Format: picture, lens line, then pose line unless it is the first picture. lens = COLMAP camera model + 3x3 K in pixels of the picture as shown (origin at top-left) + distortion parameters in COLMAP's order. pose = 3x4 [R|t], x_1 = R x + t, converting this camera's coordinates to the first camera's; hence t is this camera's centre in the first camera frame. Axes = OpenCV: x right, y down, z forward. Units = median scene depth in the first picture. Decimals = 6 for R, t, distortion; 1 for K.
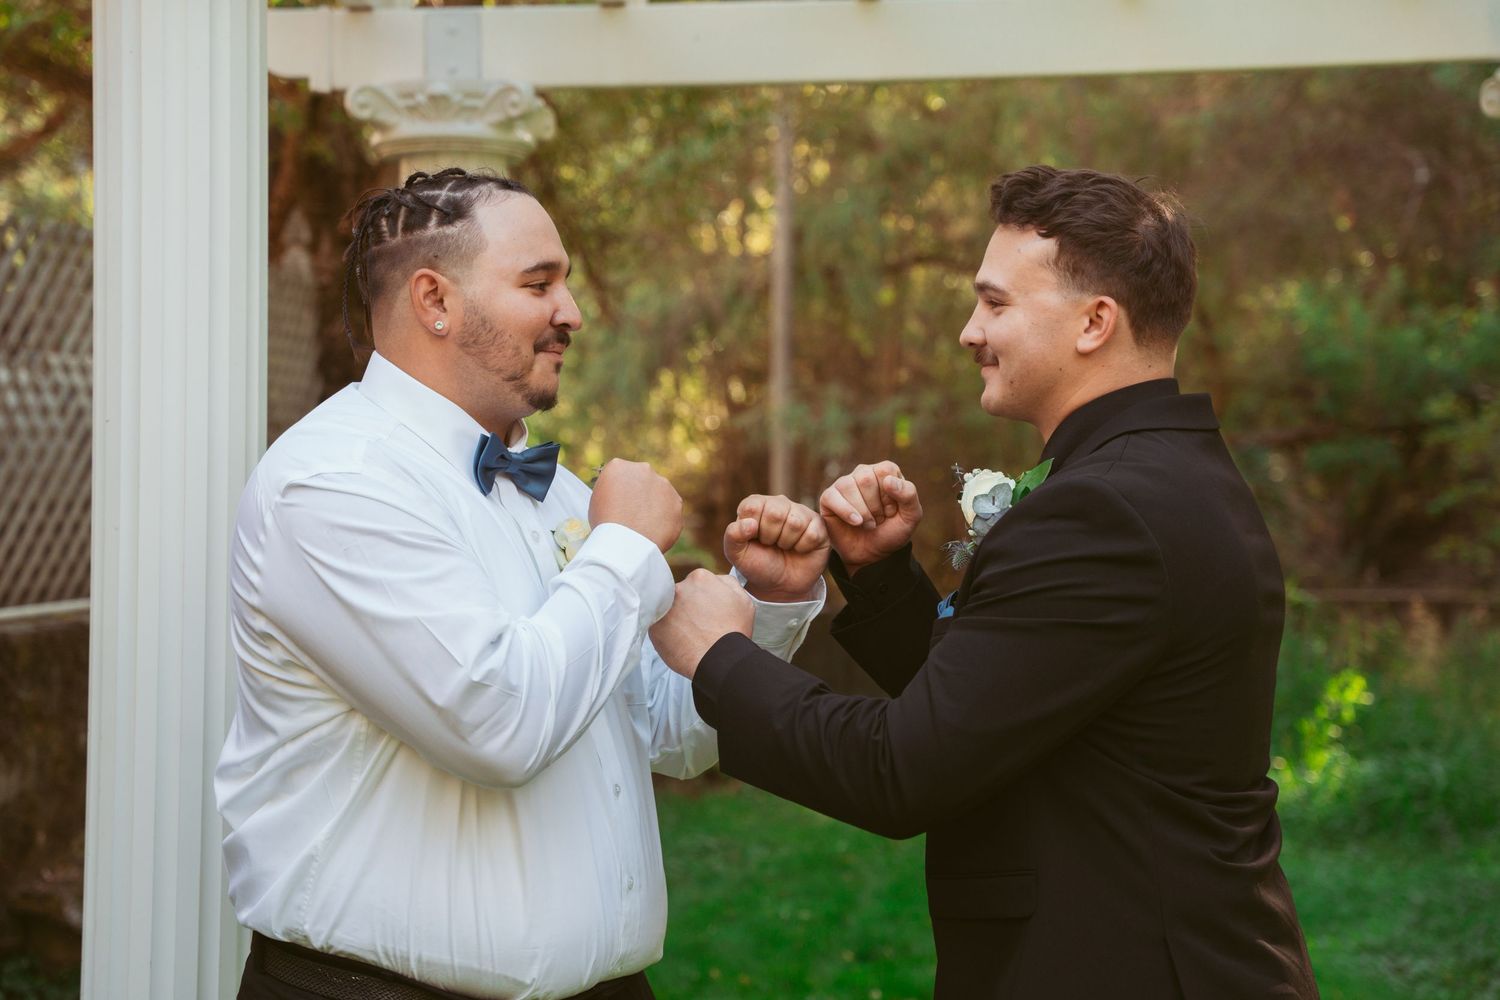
lens RADIAL K [[2911.5, 0, 731.6], [0, 2911.5, 493.0], [0, 0, 1]] dist [0.274695, 0.191101]
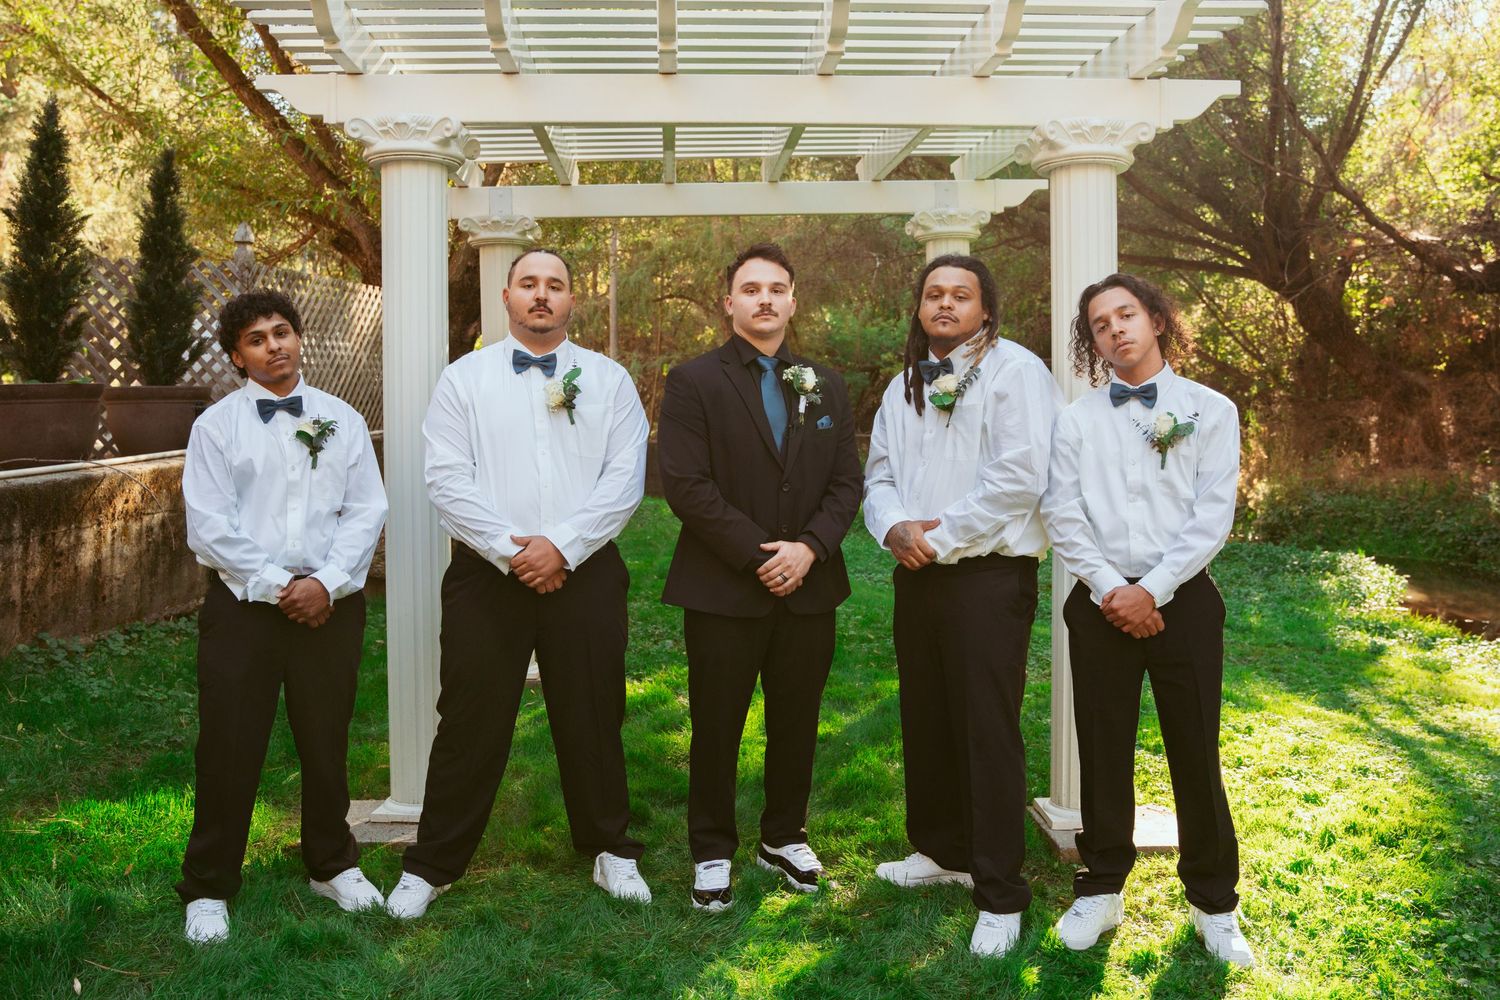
lens RADIAL K [[1272.9, 0, 717.9], [0, 1272.9, 501.8], [0, 0, 1]] dist [-0.133330, 0.173557]
pose [[0.994417, -0.013455, 0.104664, -0.018485], [0.005191, 0.996875, 0.078828, 0.011037], [-0.105397, -0.077845, 0.991379, -0.057593]]
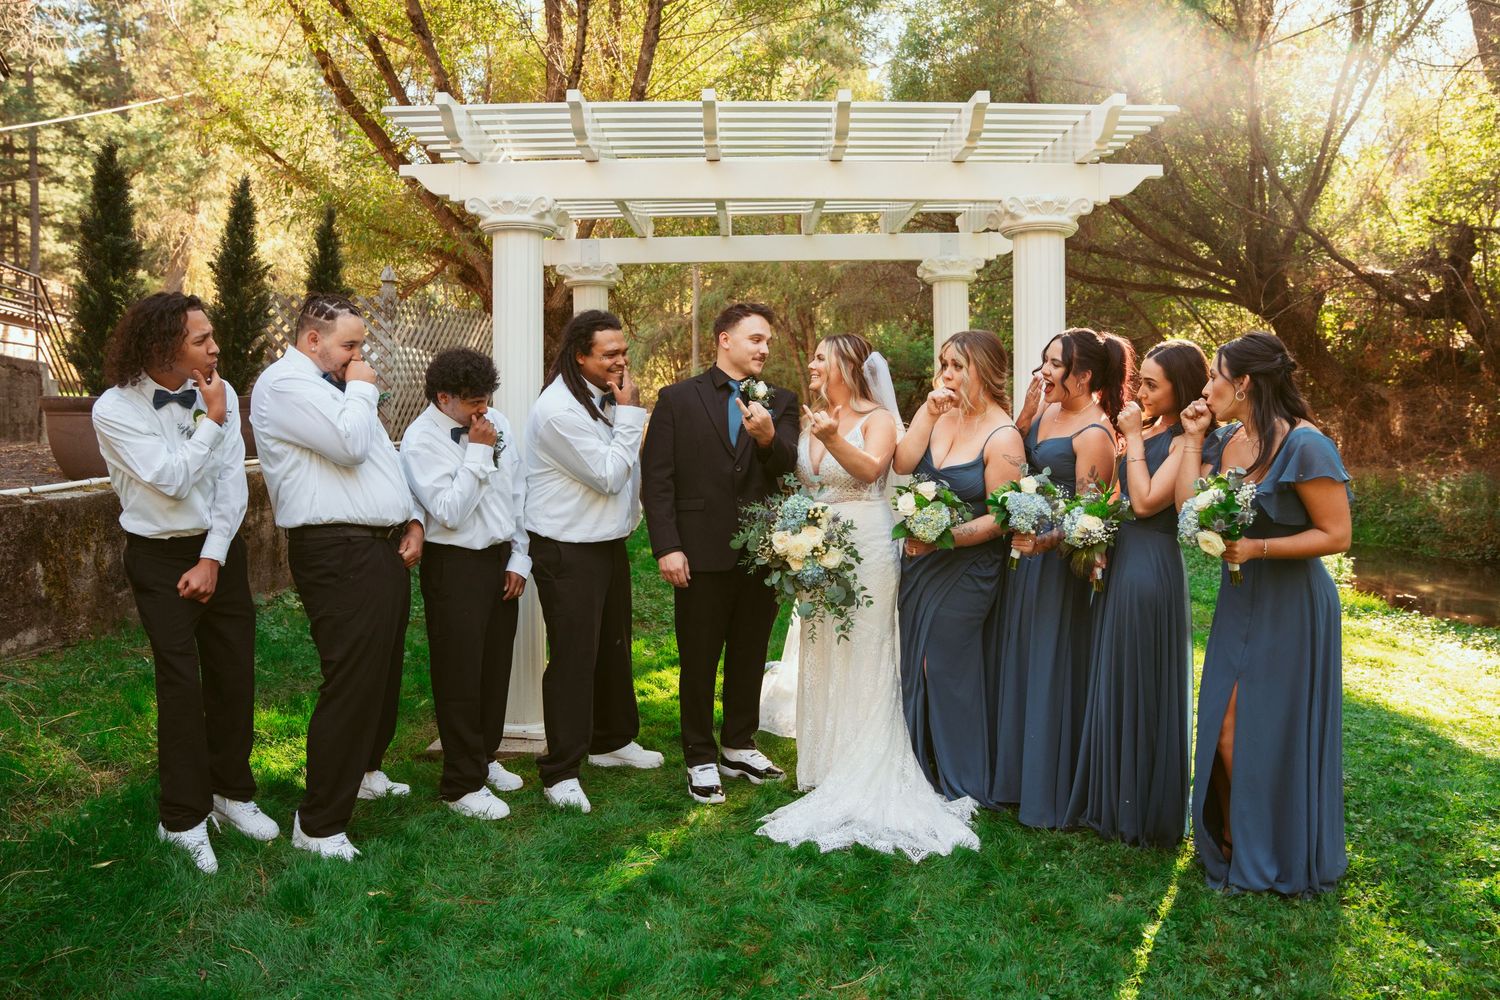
lens RADIAL K [[1108.9, 0, 738.3], [0, 1108.9, 499.6], [0, 0, 1]] dist [-0.163061, 0.143563]
pose [[0.998399, -0.006623, 0.056176, -0.004191], [0.001706, 0.996196, 0.087121, 0.005091], [-0.056540, -0.086885, 0.994613, -0.116722]]
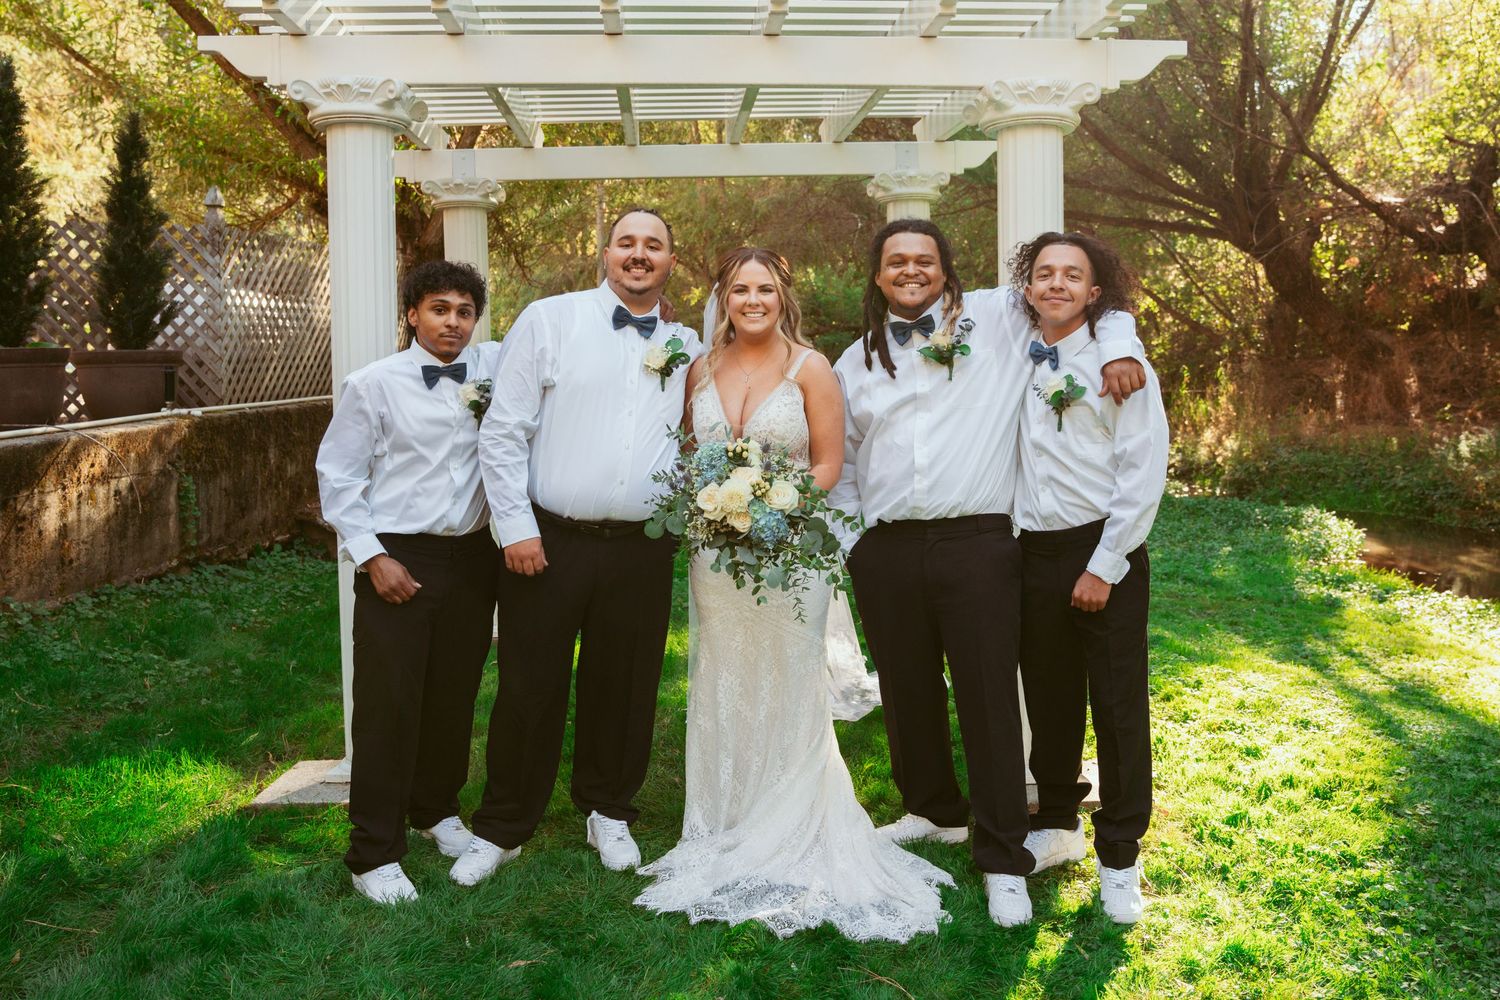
lens RADIAL K [[1239.0, 0, 734.6], [0, 1239.0, 500.9], [0, 0, 1]] dist [-0.138170, 0.171189]
pose [[0.992375, -0.022375, 0.121210, 0.000375], [0.008545, 0.993508, 0.113439, 0.009997], [-0.122962, -0.111539, 0.986124, -0.049529]]
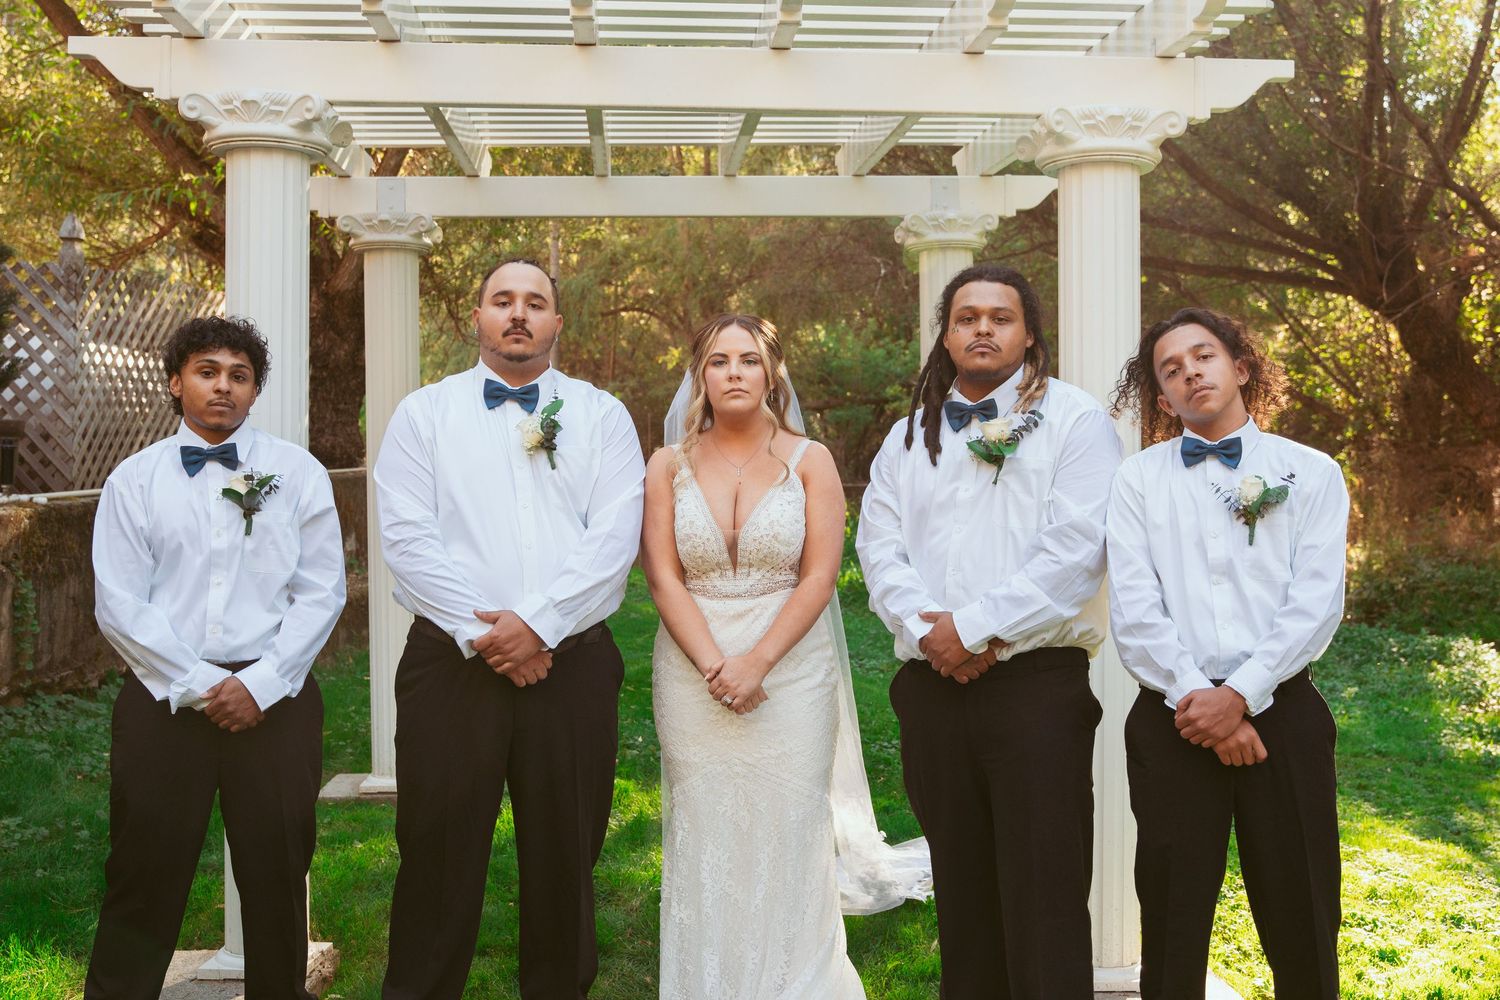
lens RADIAL K [[1588.4, 0, 724.3], [0, 1588.4, 507.3], [0, 0, 1]] dist [-0.107592, 0.218942]
pose [[0.992104, -0.000648, 0.125416, -0.003652], [-0.004891, 0.999026, 0.043854, 0.006625], [-0.125322, -0.044121, 0.991135, -0.060063]]
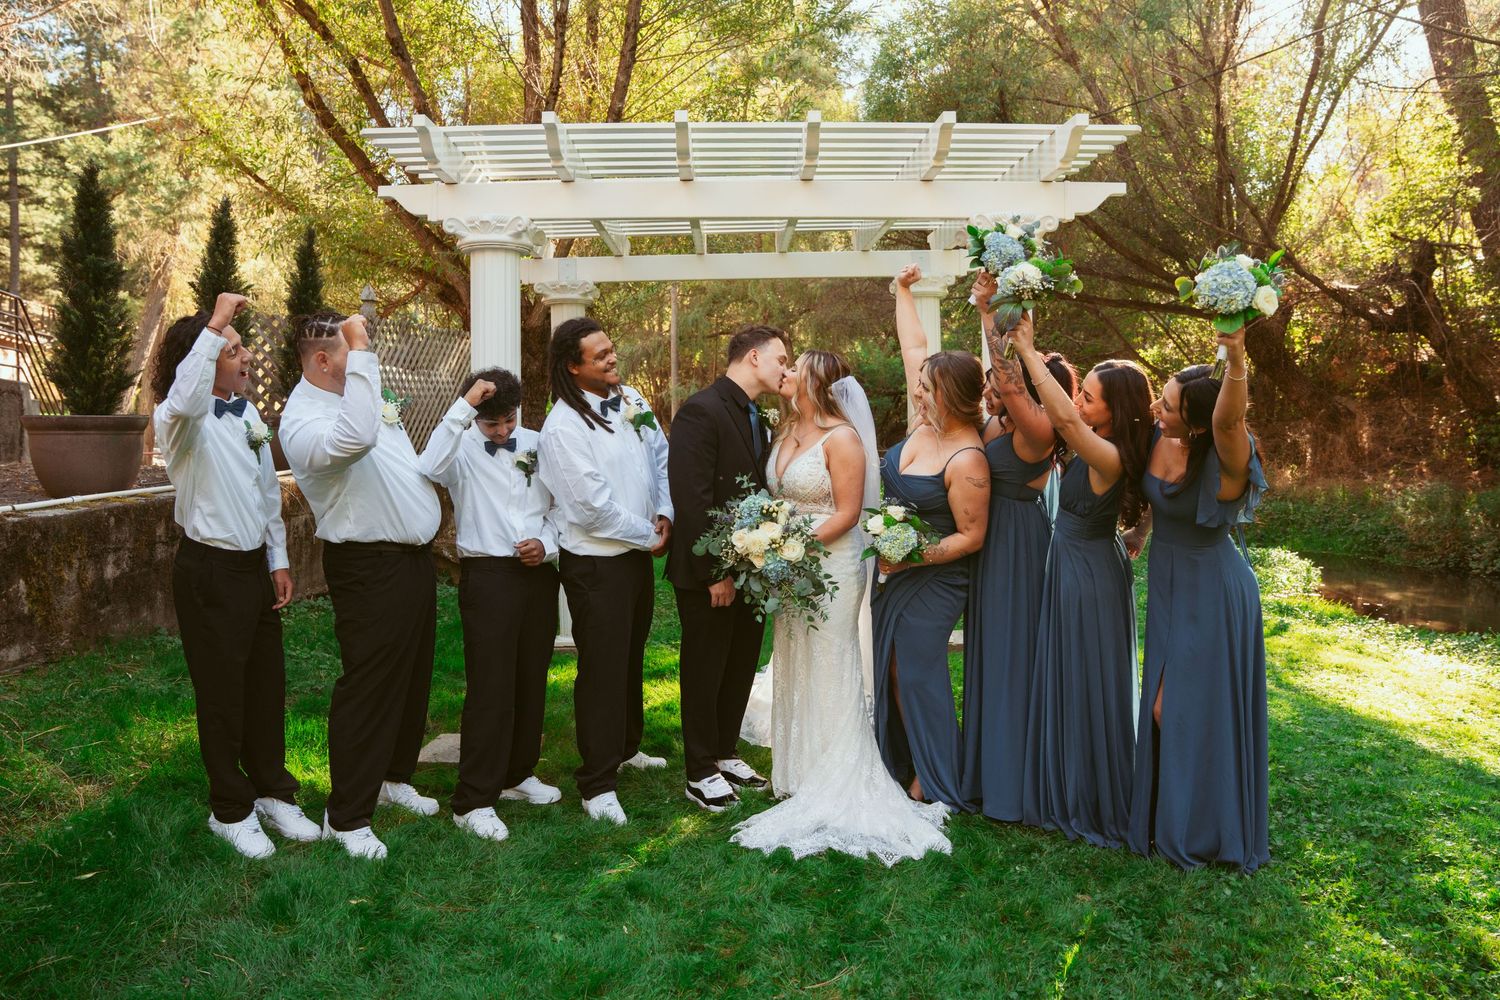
lens RADIAL K [[1102.2, 0, 735.7], [0, 1102.2, 505.2], [0, 0, 1]] dist [-0.167009, 0.143802]
pose [[0.997352, -0.013226, 0.071516, -0.001793], [0.007662, 0.996961, 0.077528, 0.006175], [-0.072325, -0.076775, 0.994422, -0.122992]]
